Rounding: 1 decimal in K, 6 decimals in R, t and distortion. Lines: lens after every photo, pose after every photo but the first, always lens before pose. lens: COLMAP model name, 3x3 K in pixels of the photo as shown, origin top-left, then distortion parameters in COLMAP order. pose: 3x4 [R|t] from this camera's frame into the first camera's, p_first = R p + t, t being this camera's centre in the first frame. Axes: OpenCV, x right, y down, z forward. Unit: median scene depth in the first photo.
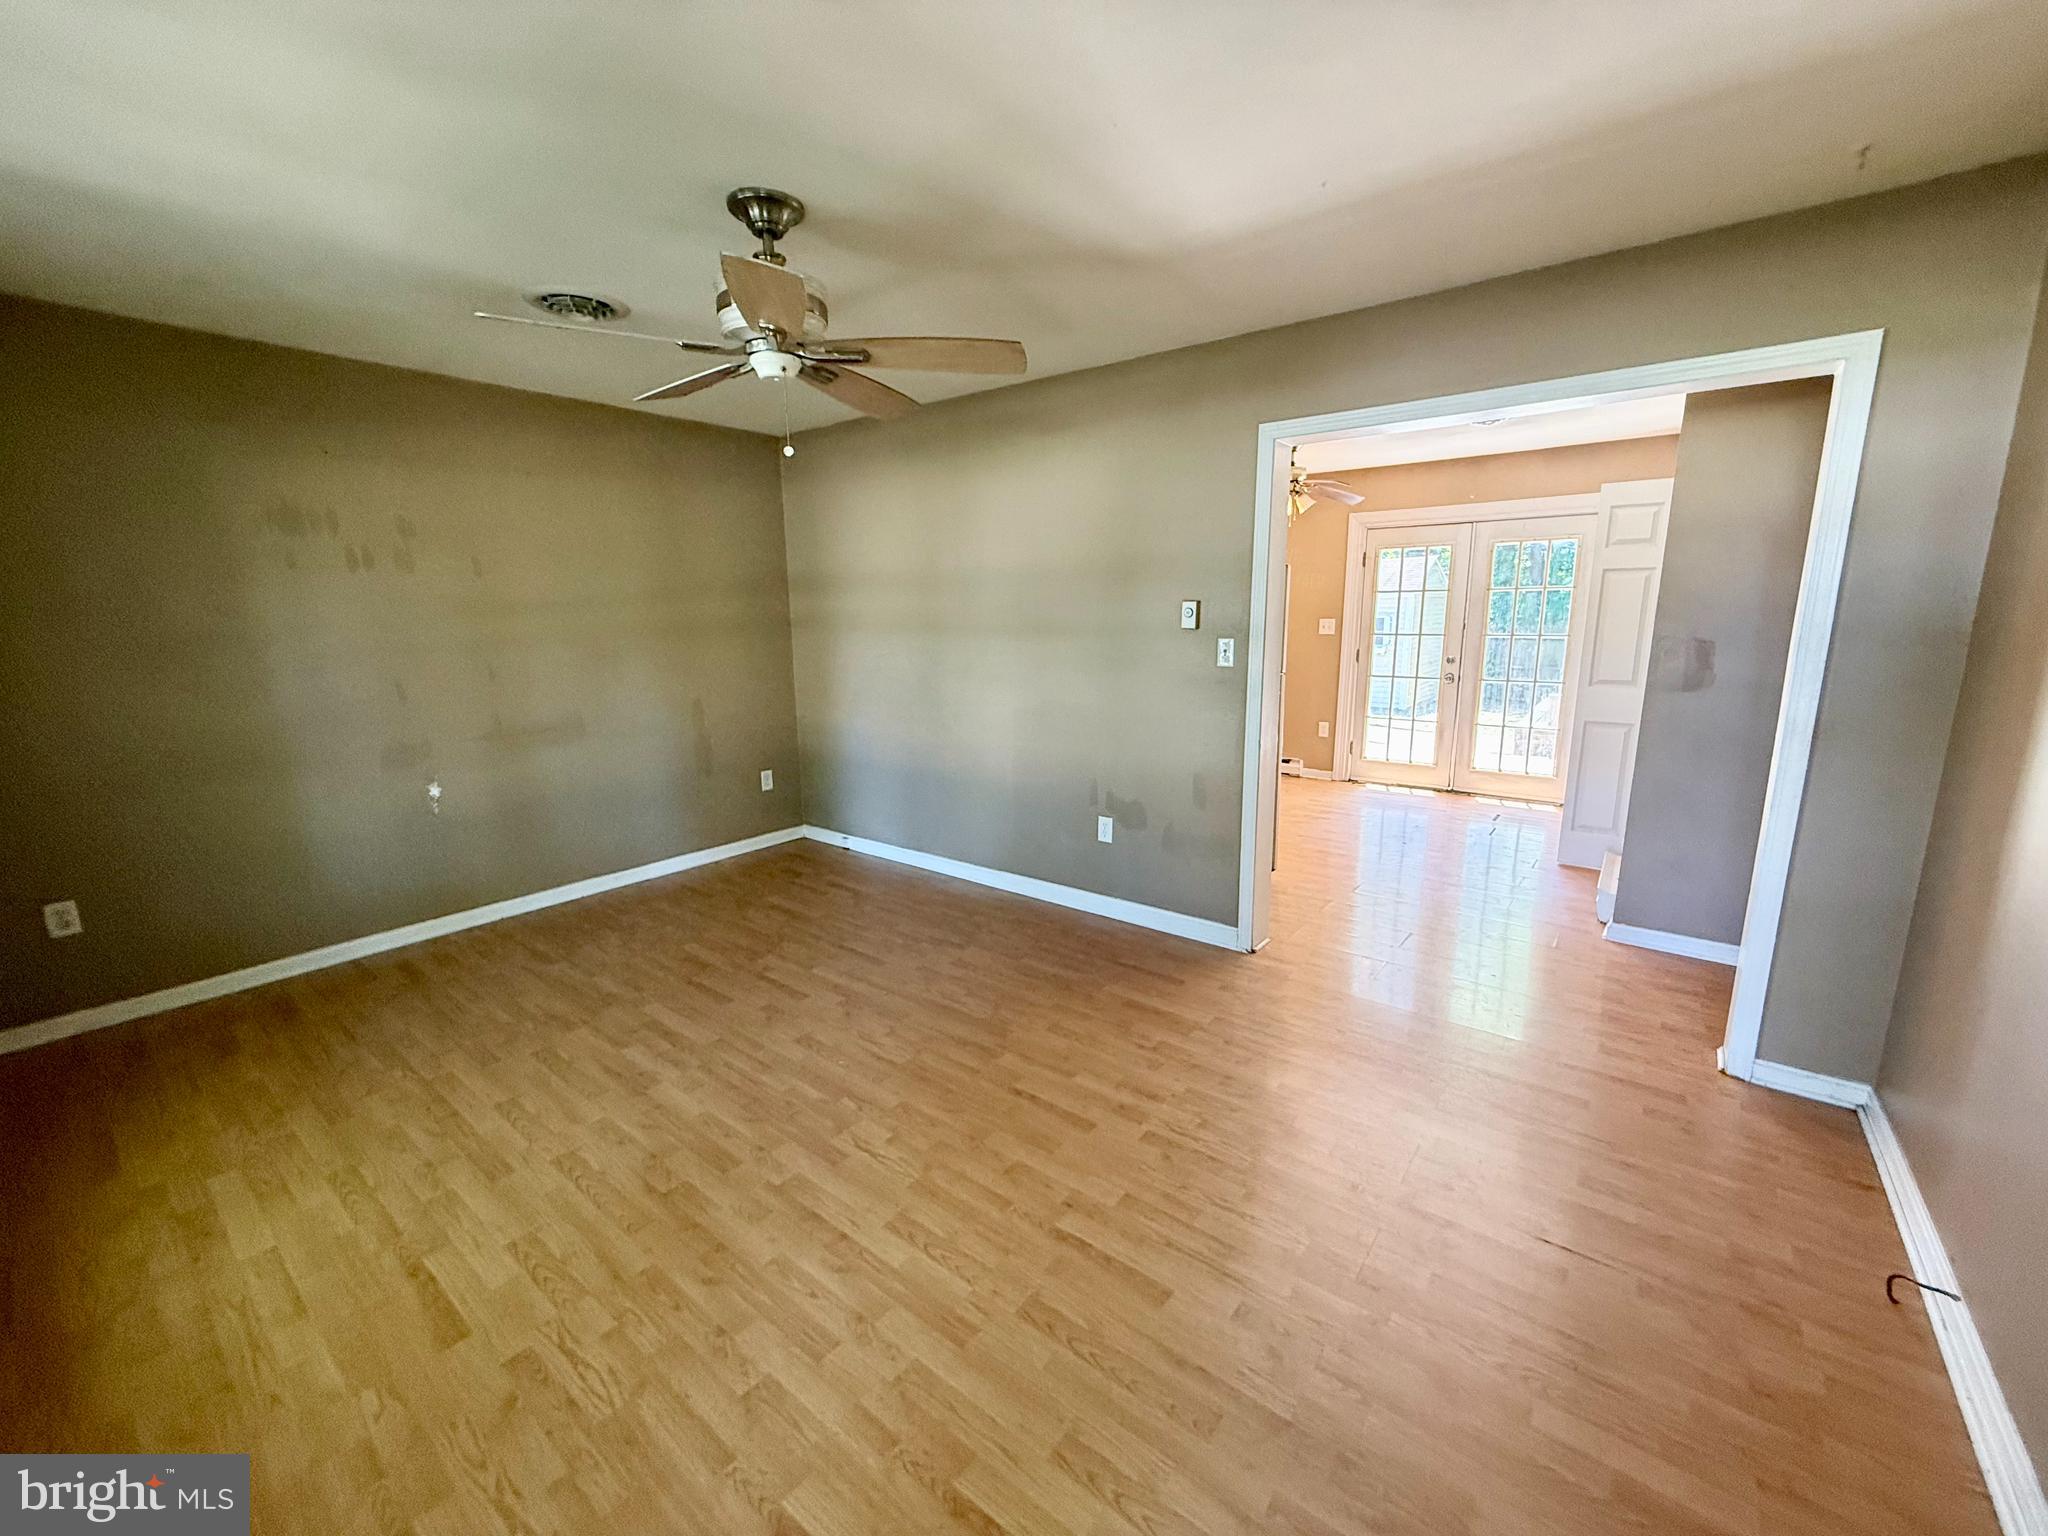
lens RADIAL K [[813.5, 0, 1019.7], [0, 813.5, 765.5], [0, 0, 1]] dist [-0.003269, 0.000553]
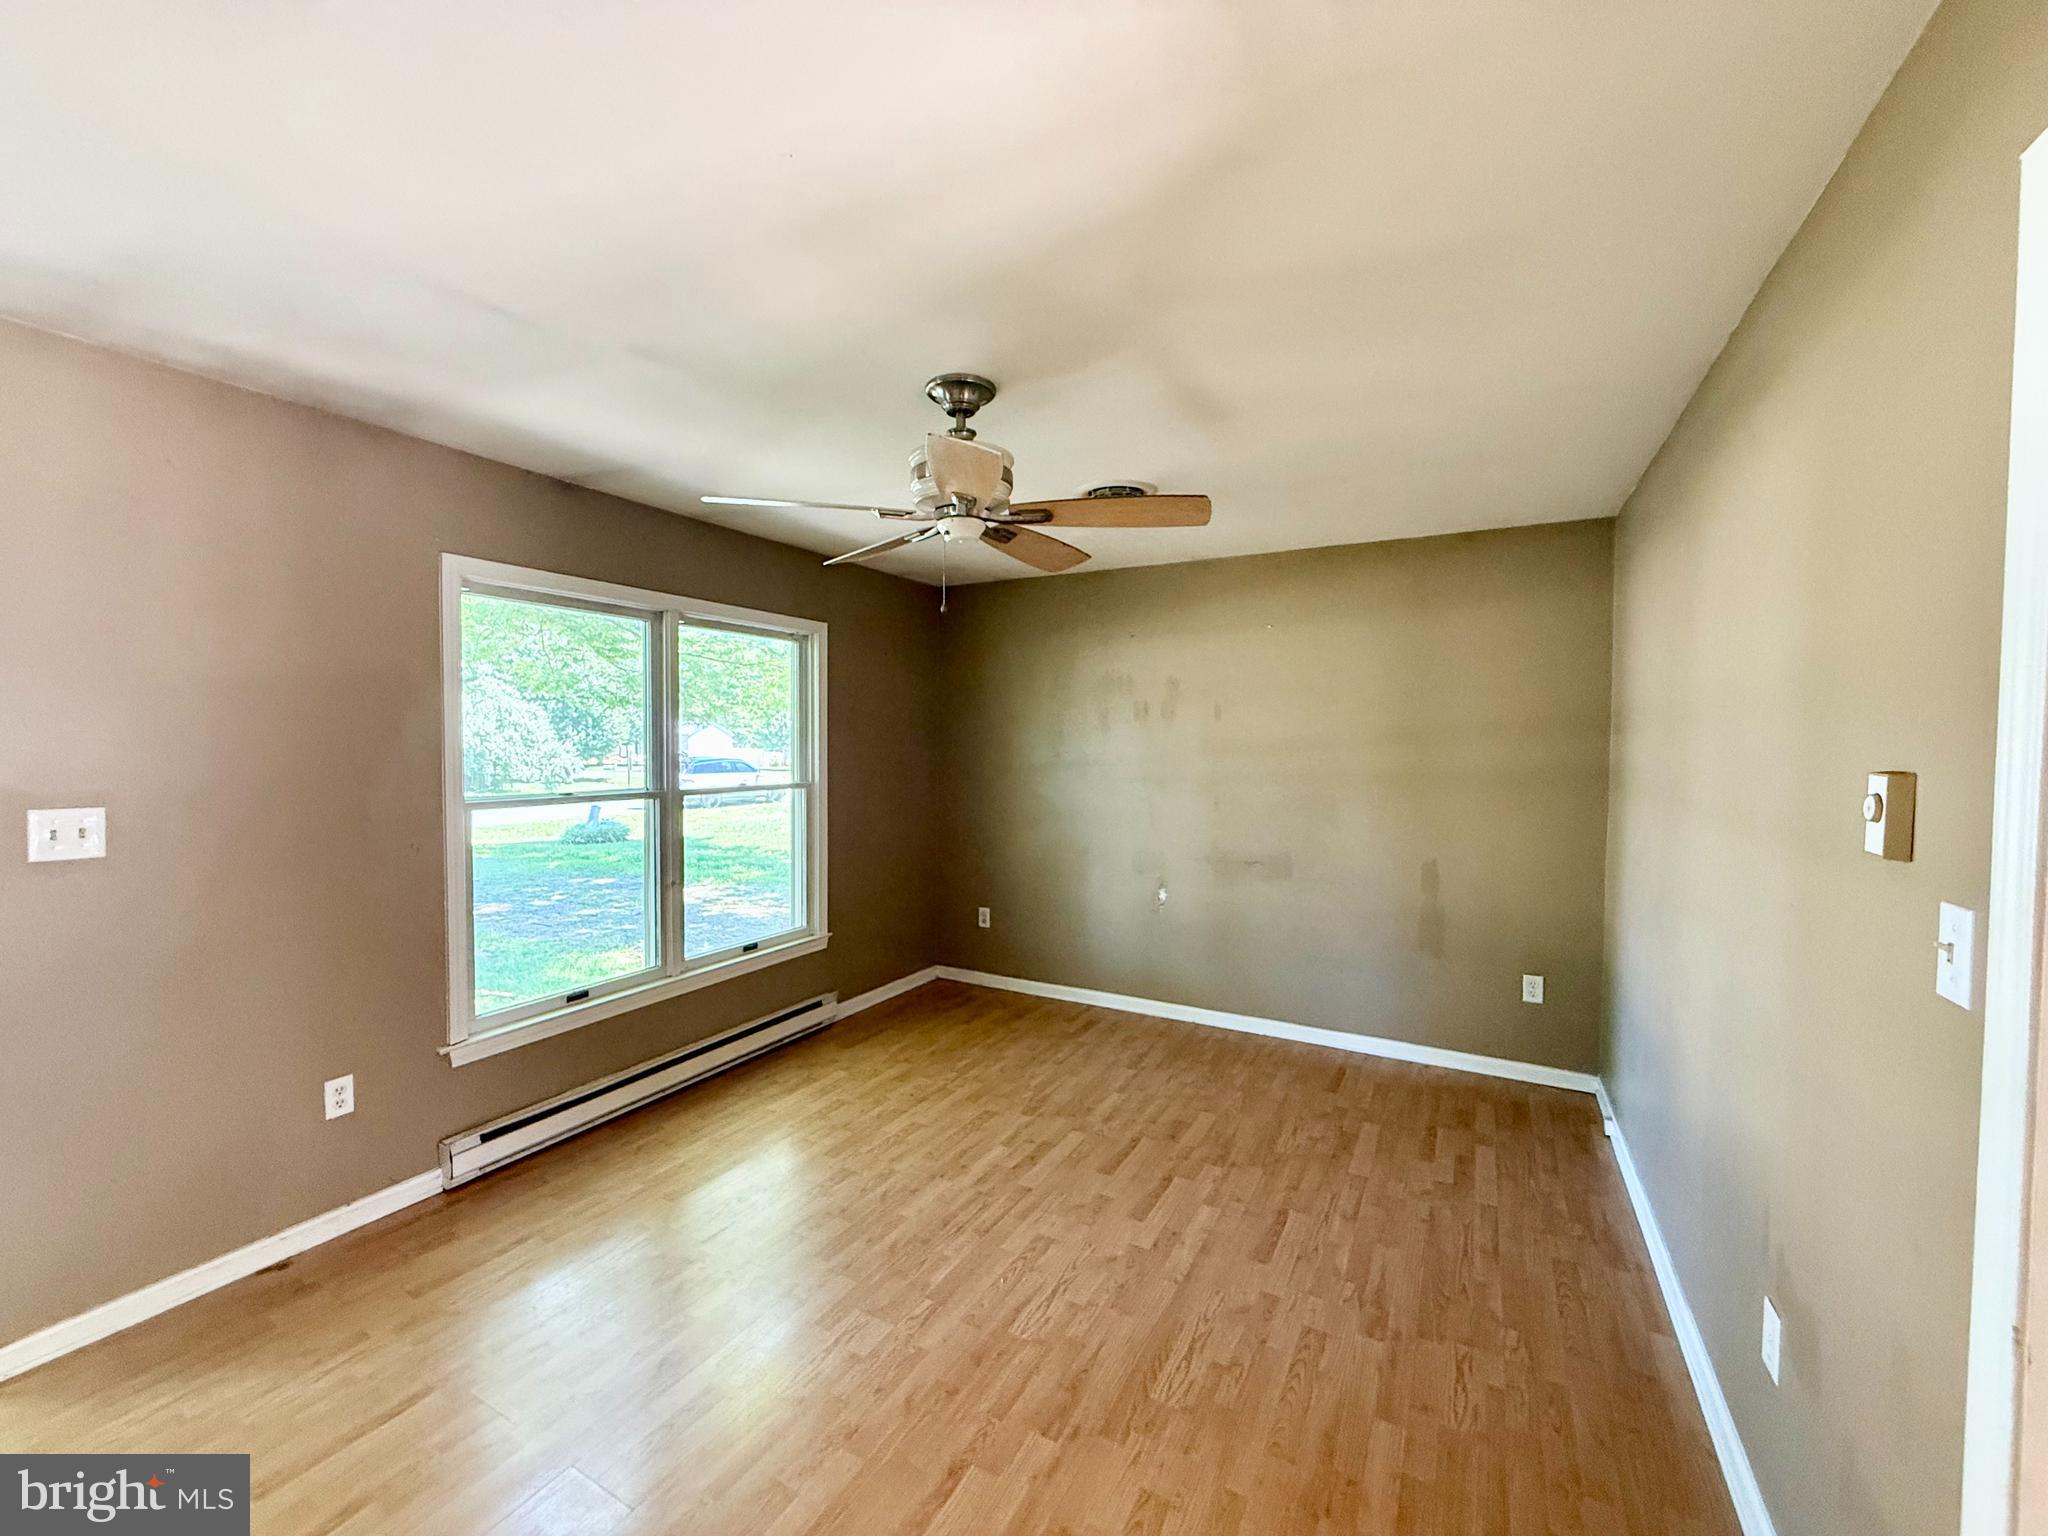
lens RADIAL K [[813.5, 0, 1019.7], [0, 813.5, 765.5], [0, 0, 1]] dist [-0.003269, 0.000553]
pose [[0.157010, 0.040745, -0.986756, 0.592972], [-0.196028, 0.980554, 0.009298, -0.174662], [0.967947, 0.191972, 0.161944, 0.759319]]
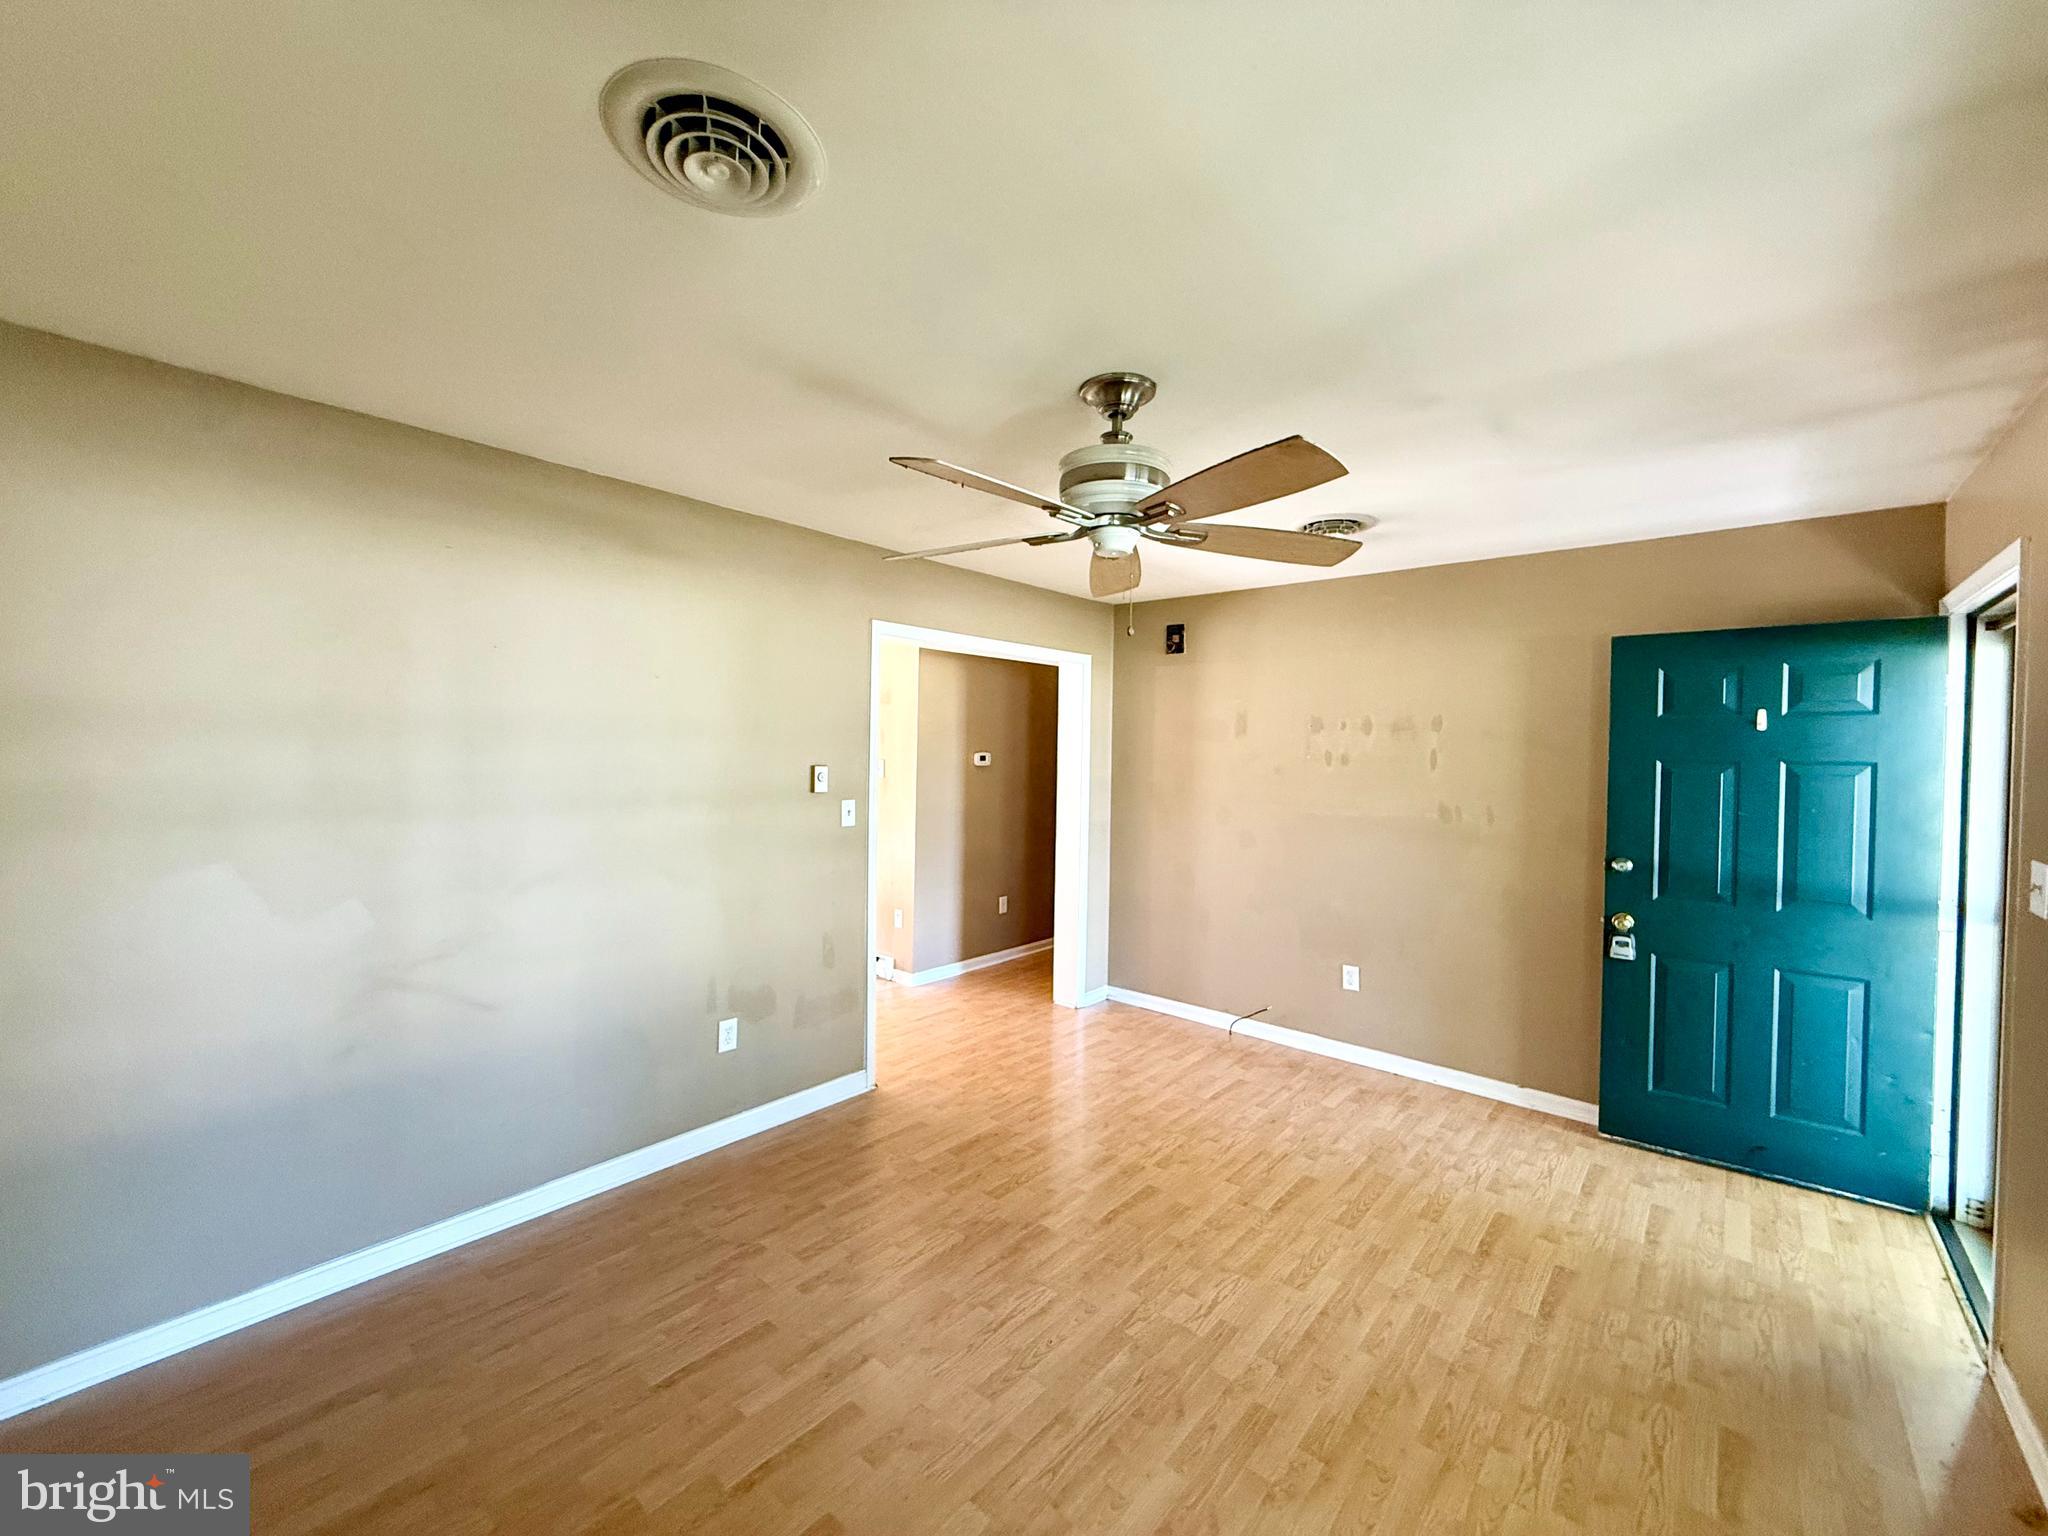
lens RADIAL K [[813.5, 0, 1019.7], [0, 813.5, 765.5], [0, 0, 1]] dist [-0.003269, 0.000553]
pose [[0.051061, -0.008454, 0.998660, -0.997204], [0.173357, 0.984859, -0.000526, -0.198153], [-0.983534, 0.173152, 0.051753, 0.872905]]
